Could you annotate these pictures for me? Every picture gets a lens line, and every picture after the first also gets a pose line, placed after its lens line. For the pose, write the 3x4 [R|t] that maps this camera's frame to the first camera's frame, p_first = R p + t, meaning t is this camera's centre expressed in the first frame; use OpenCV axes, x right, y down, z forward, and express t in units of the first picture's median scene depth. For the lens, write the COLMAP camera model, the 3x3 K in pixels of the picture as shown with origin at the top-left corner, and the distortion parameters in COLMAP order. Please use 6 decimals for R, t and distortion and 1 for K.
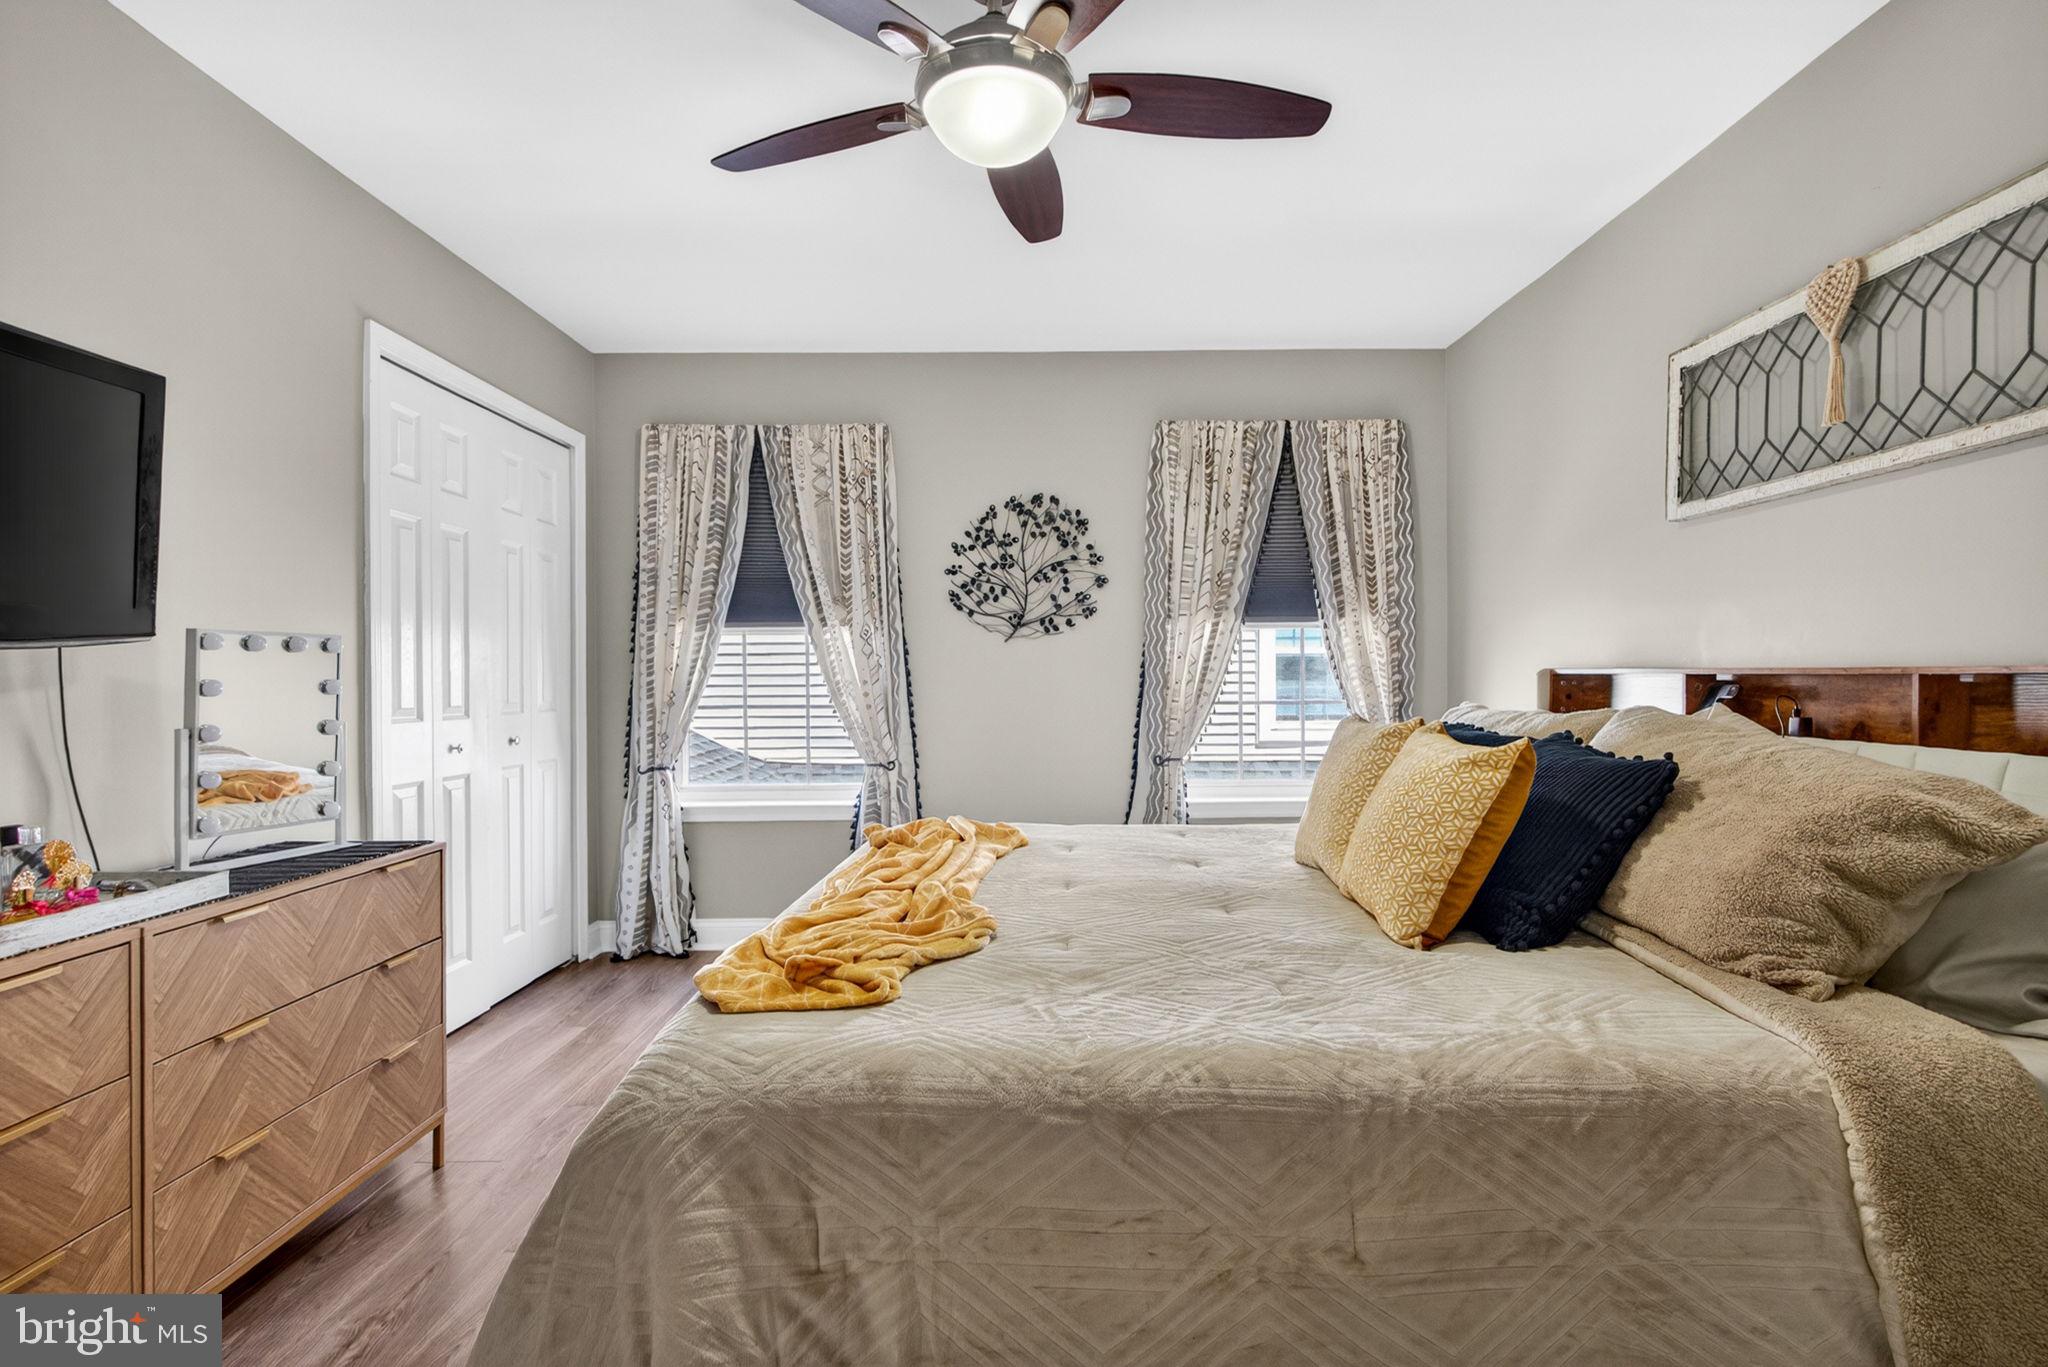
lens RADIAL K [[1008.4, 0, 1019.9], [0, 1008.4, 686.6], [0, 0, 1]] dist [-0.004055, -0.001460]
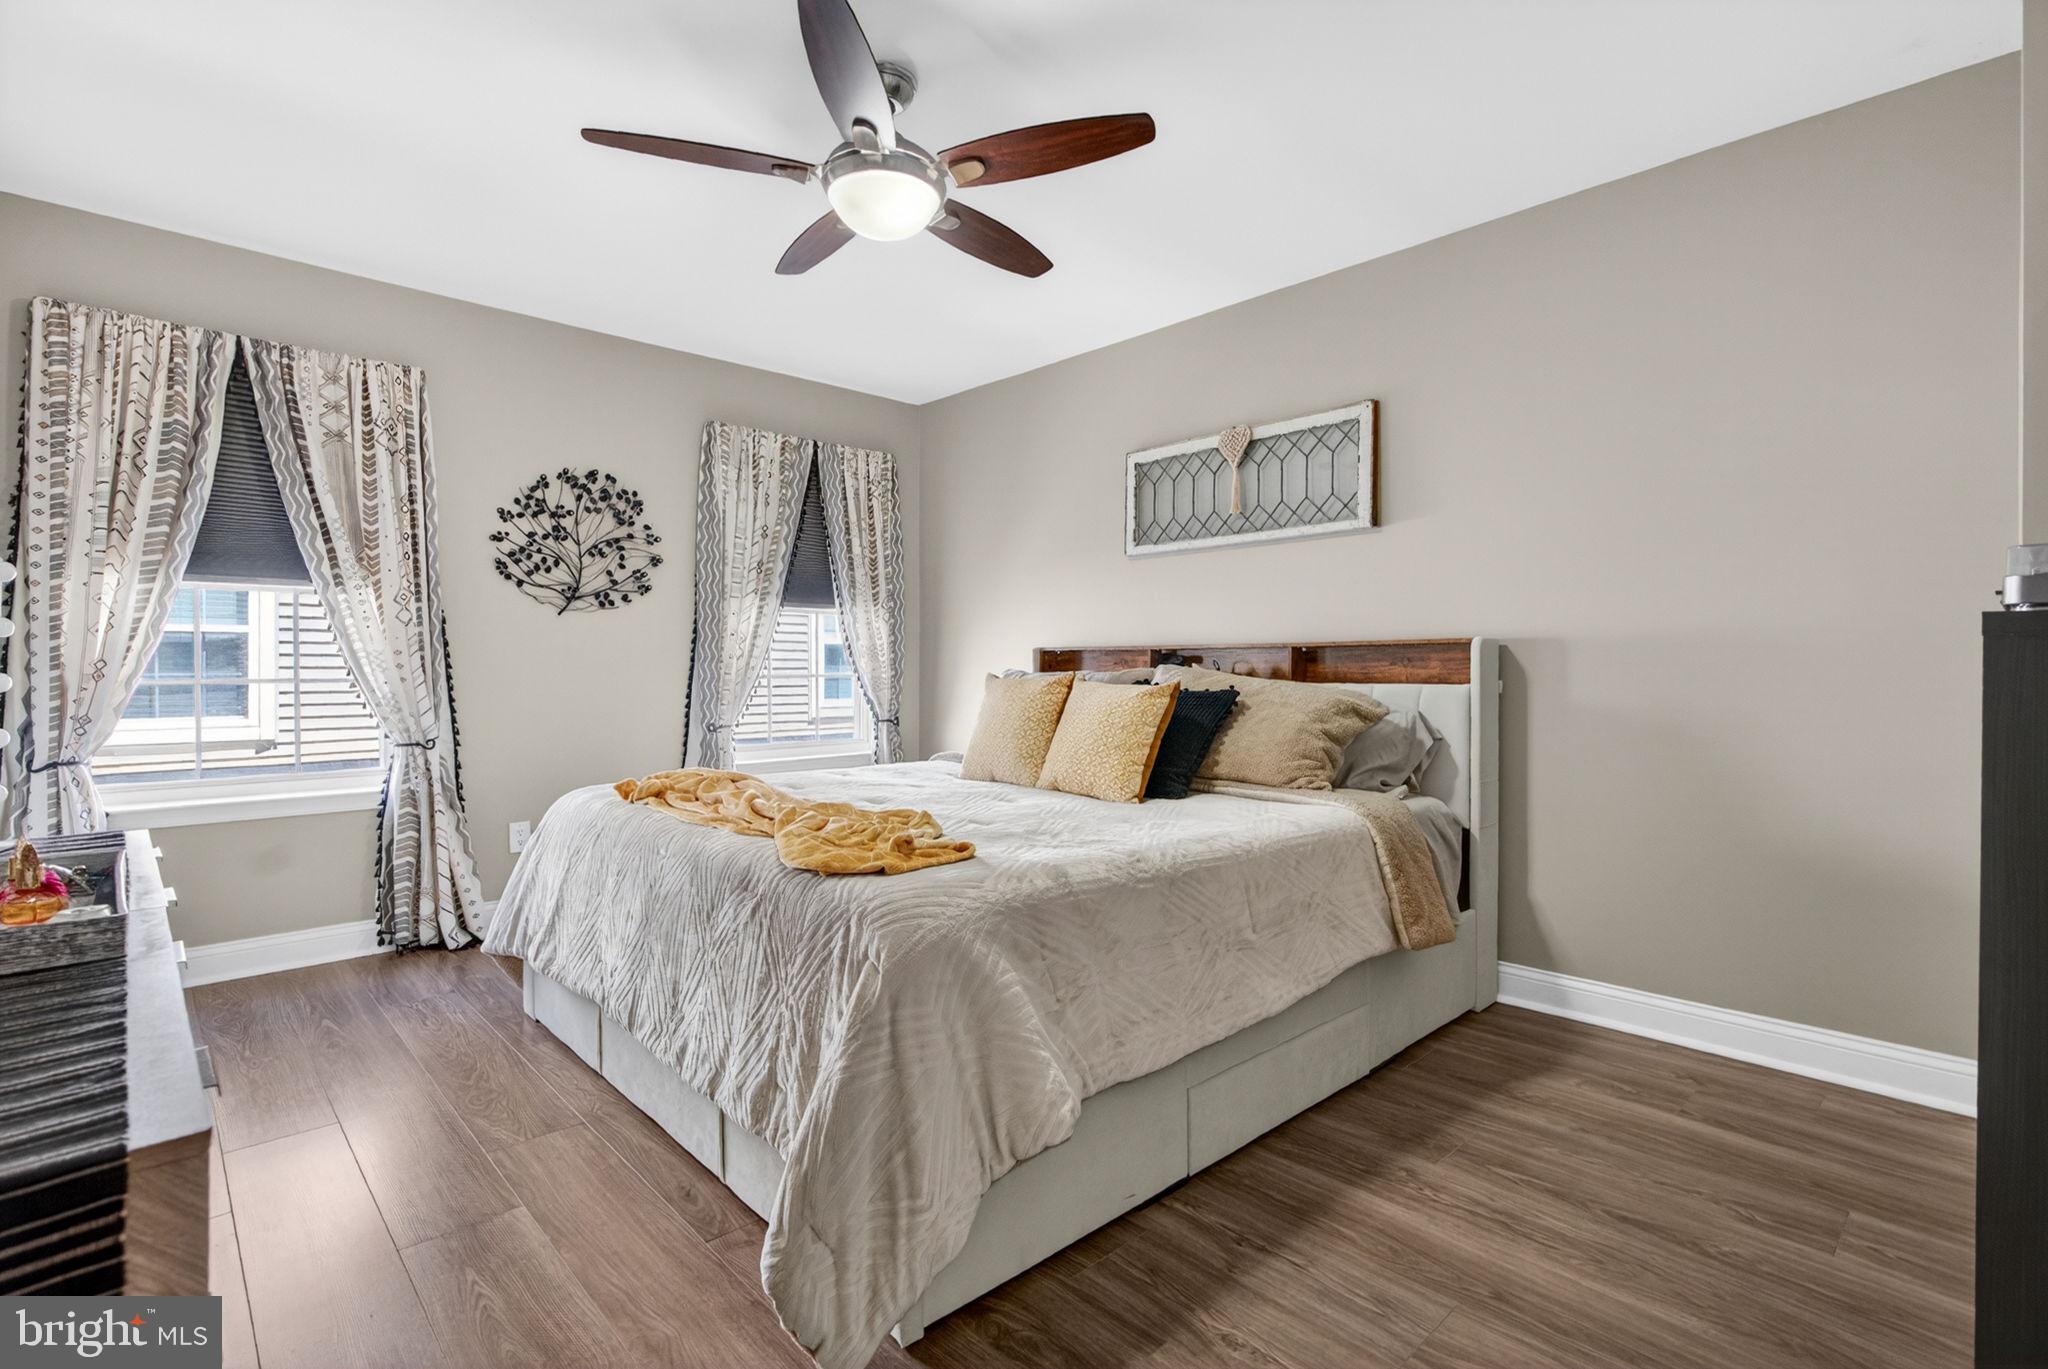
lens RADIAL K [[974.6, 0, 1045.5], [0, 974.6, 672.3], [0, 0, 1]] dist [0.000094, 0.000351]
pose [[0.718763, 0.002746, 0.695250, -0.340359], [0.003323, 0.999967, -0.007385, 0.021670], [-0.695247, 0.007618, 0.718730, -0.020893]]
